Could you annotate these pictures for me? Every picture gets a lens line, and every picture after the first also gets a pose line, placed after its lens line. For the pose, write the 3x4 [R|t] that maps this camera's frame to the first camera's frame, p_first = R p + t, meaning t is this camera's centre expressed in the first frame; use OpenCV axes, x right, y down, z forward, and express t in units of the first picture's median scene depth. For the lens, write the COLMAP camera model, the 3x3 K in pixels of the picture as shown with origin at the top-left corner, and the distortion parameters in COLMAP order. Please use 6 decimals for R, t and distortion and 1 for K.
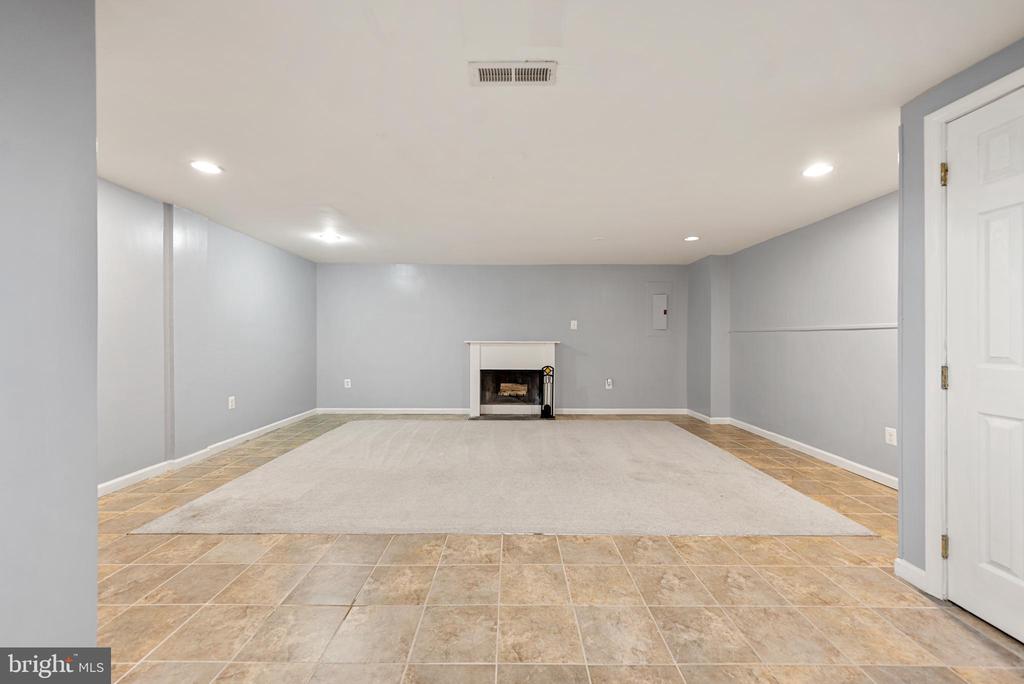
lens RADIAL K [[405.8, 0, 513.7], [0, 405.8, 340.0], [0, 0, 1]] dist [0.000283, 0.000710]
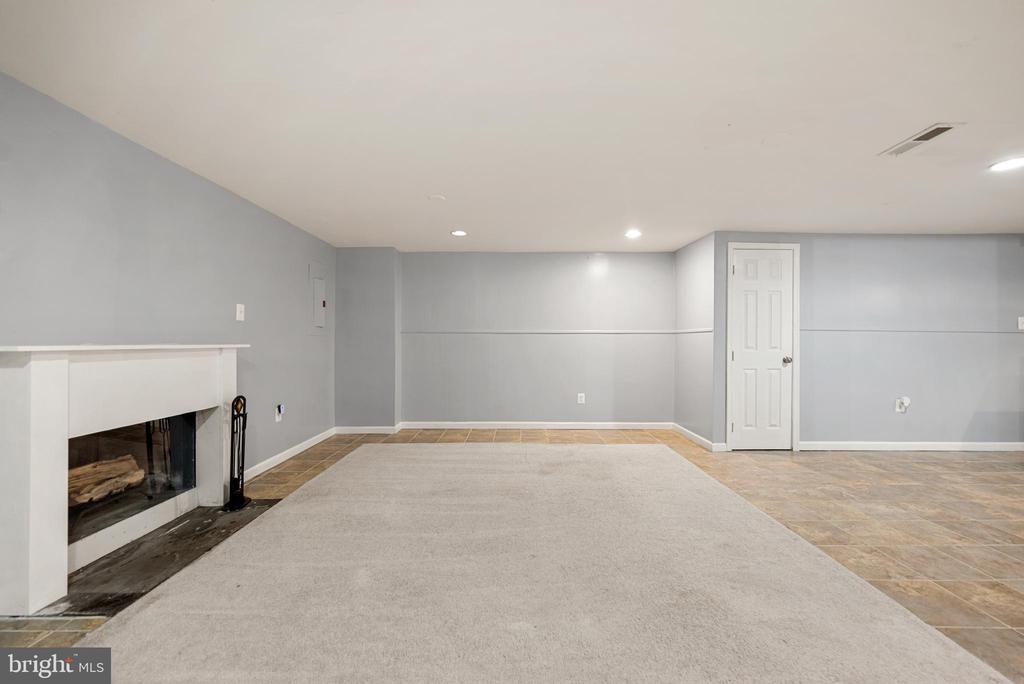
lens RADIAL K [[405.8, 0, 515.5], [0, 405.8, 340.6], [0, 0, 1]] dist [0.000283, 0.000710]
pose [[0.000246, -0.000255, 1.000000, -1.051269], [0.001957, 0.999998, 0.000255, -0.001010], [-0.999998, 0.001957, 0.000247, 1.828663]]
